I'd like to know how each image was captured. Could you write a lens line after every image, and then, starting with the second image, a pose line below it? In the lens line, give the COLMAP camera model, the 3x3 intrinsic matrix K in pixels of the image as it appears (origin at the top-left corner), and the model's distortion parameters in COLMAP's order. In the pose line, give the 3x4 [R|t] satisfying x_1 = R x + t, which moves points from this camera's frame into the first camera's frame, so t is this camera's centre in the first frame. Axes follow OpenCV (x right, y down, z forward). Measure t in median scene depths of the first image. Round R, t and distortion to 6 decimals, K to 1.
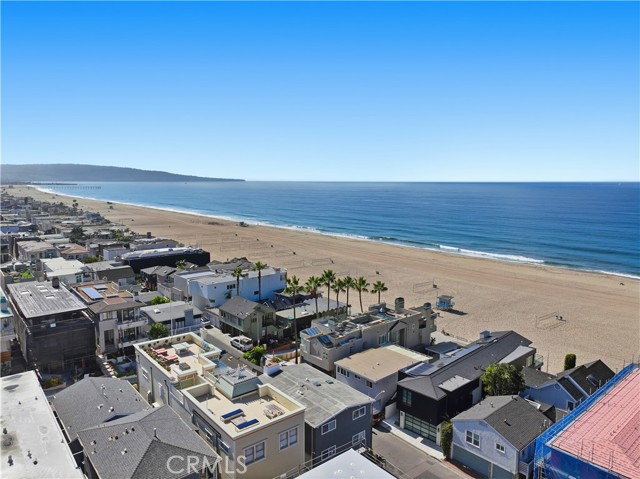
lens RADIAL K [[448.1, 0, 320.0], [0, 448.1, 239.5], [0, 0, 1]] dist [0.001808, 0.006884]
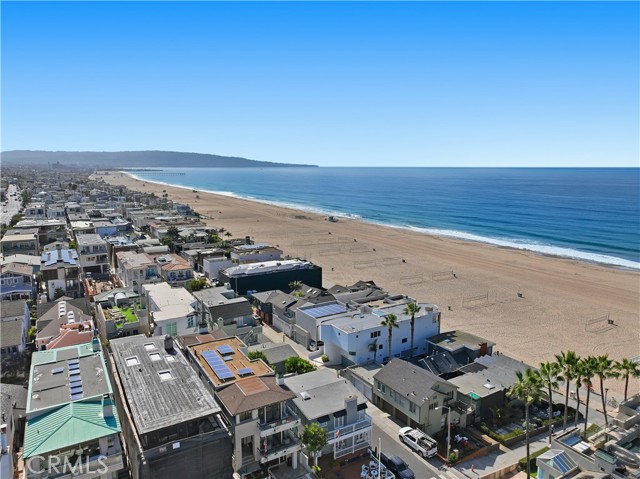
lens RADIAL K [[448.1, 0, 320.0], [0, 448.1, 239.5], [0, 0, 1]] dist [0.001808, 0.006884]
pose [[0.987343, 0.023618, -0.156834, -0.125344], [-0.018574, 0.999264, 0.033548, -0.056452], [0.157511, -0.030210, 0.987055, 0.170638]]
